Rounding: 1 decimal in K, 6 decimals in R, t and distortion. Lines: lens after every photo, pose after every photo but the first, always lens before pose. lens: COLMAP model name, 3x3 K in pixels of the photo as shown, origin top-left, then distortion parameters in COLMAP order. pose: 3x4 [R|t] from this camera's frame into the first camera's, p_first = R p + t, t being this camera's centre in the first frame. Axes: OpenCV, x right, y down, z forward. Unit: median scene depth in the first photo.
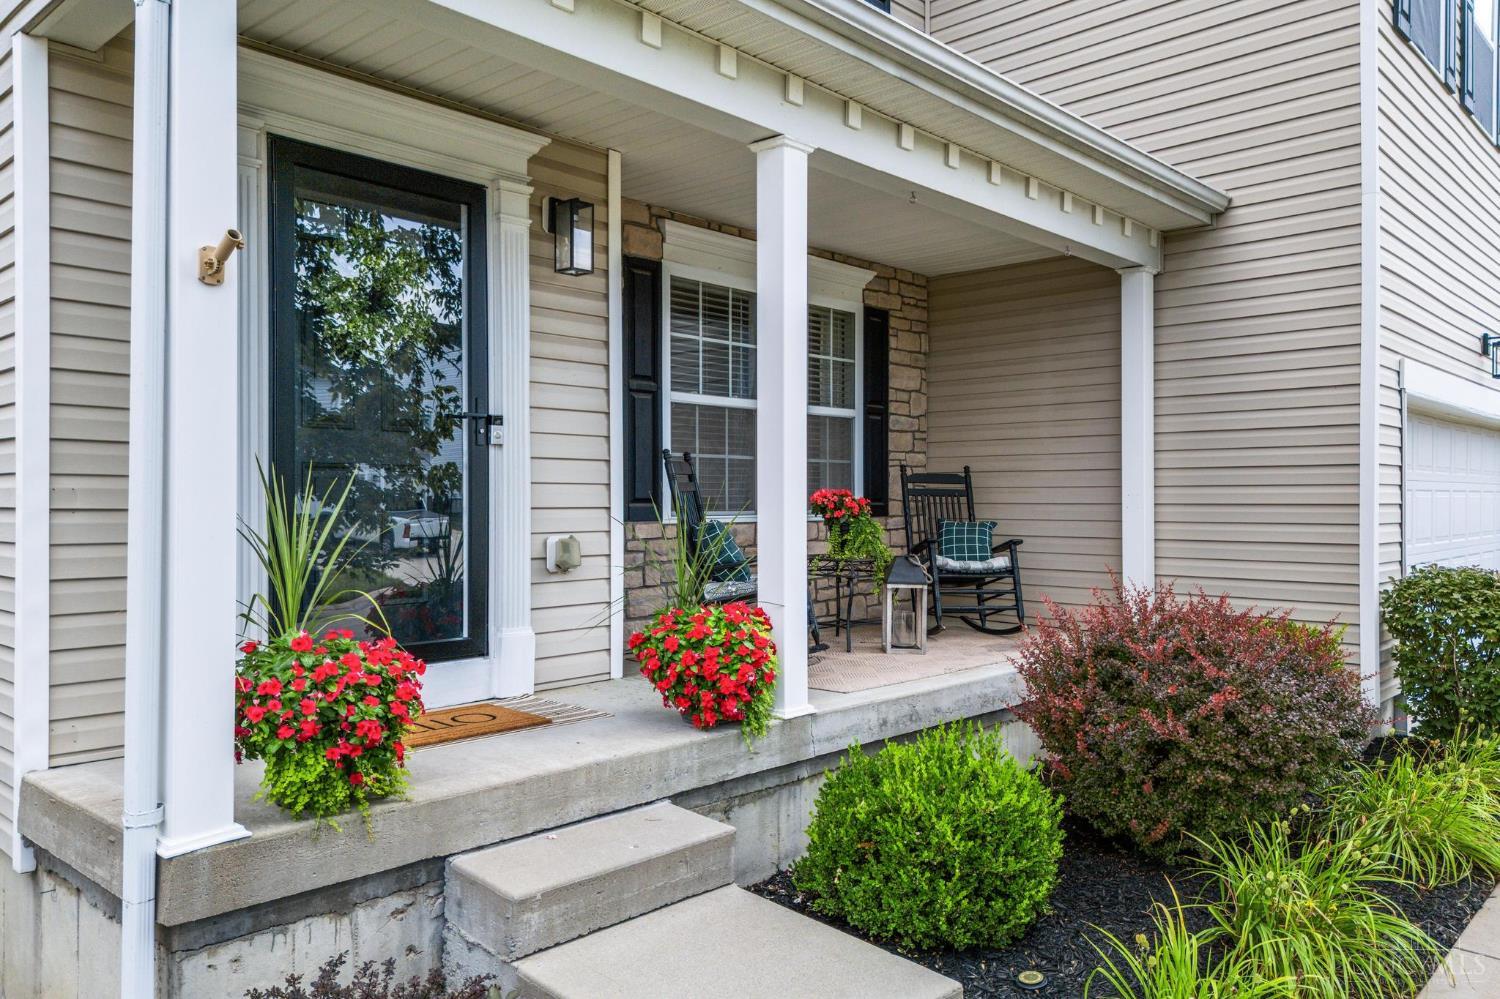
lens RADIAL K [[1124.6, 0, 750.0], [0, 1124.6, 499.5], [0, 0, 1]] dist [0.030426, 0.004072]
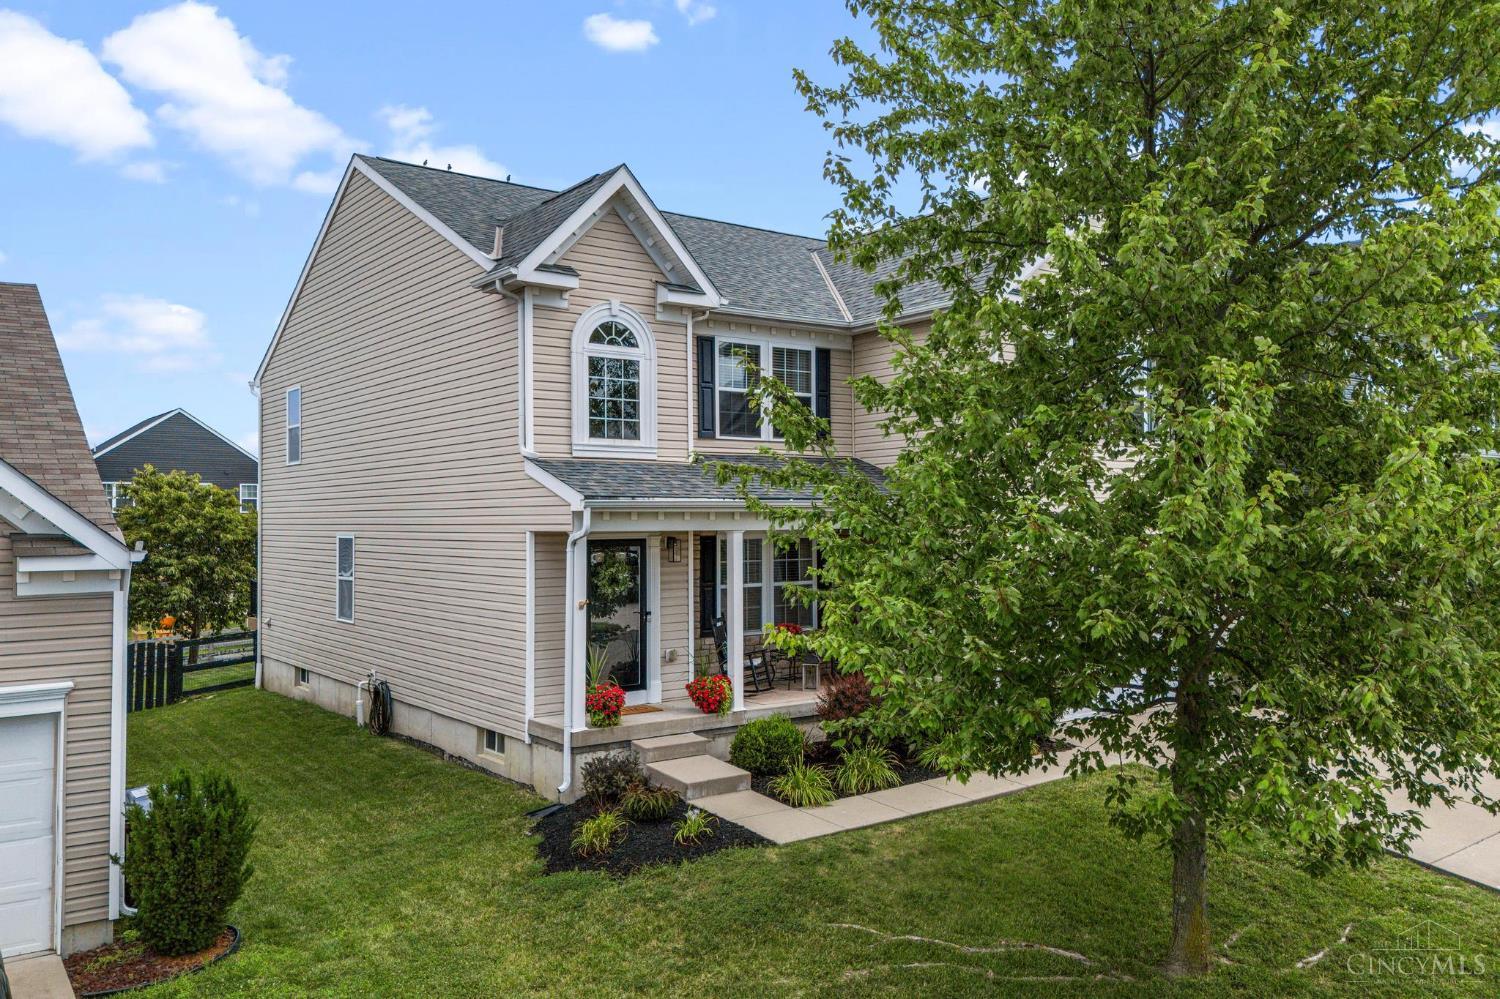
lens RADIAL K [[1124.6, 0, 750.0], [0, 1124.6, 499.5], [0, 0, 1]] dist [0.030426, 0.004072]
pose [[0.984080, -0.002820, -0.177704, 0.701628], [-0.000529, 0.999823, -0.018793, -0.380236], [0.177726, 0.018587, 0.983904, -2.346100]]
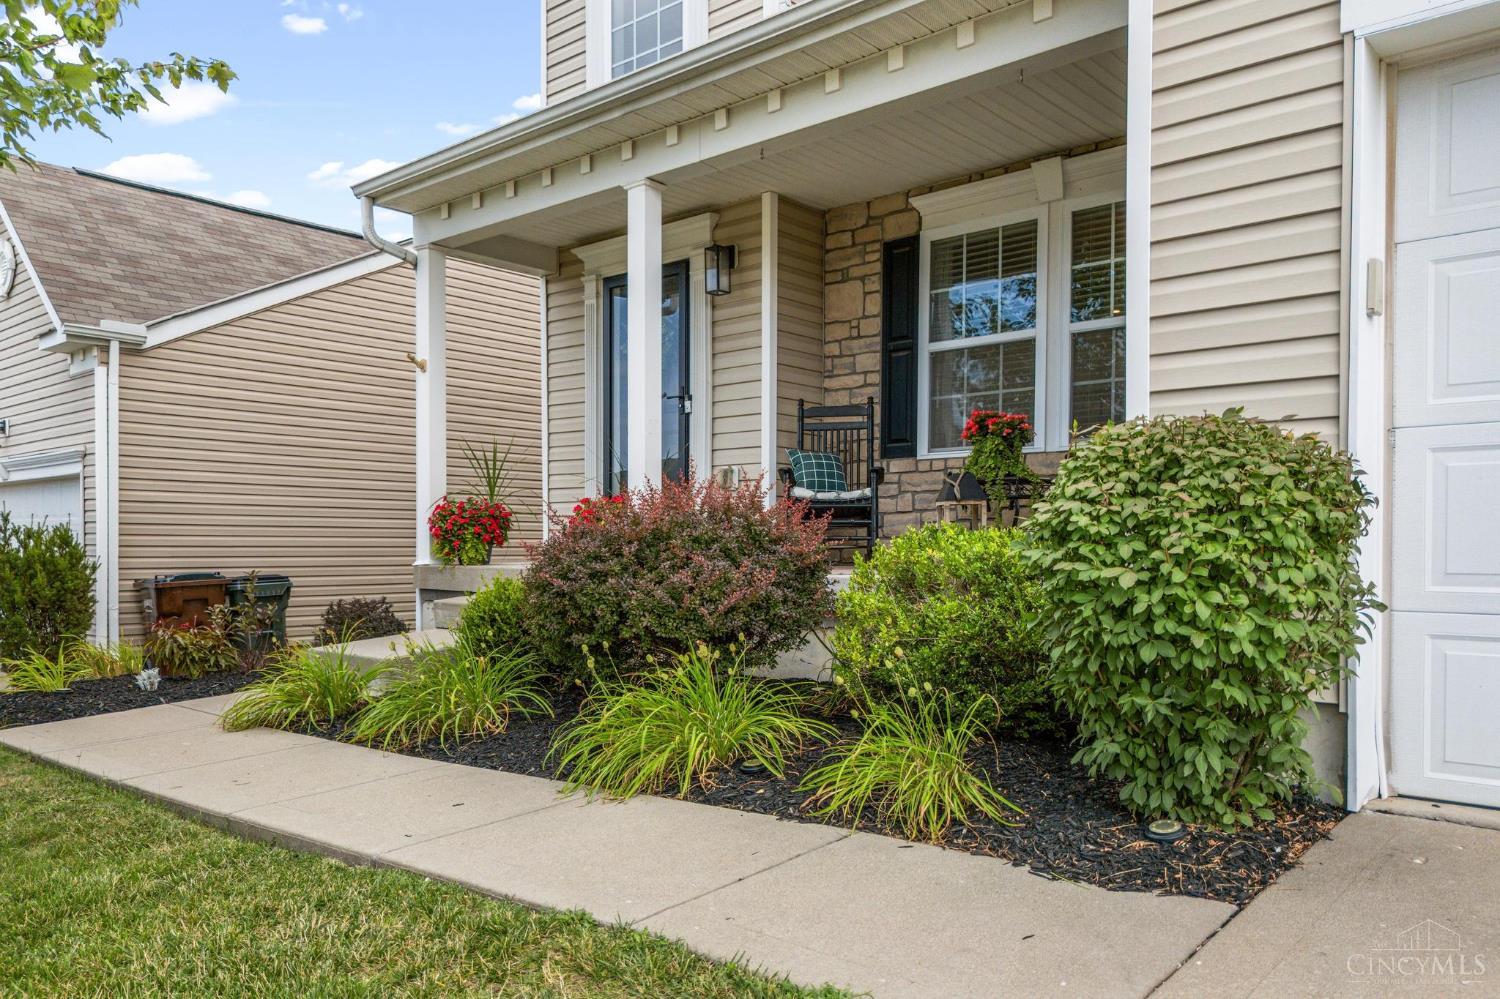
lens RADIAL K [[1108.8, 0, 750.0], [0, 1108.8, 499.5], [0, 0, 1]] dist [0.080675, -0.003101]
pose [[0.029933, -0.029216, -0.999125, 1.619375], [0.009317, 0.999537, -0.028949, 0.144427], [0.999508, -0.008442, 0.030191, 1.209370]]
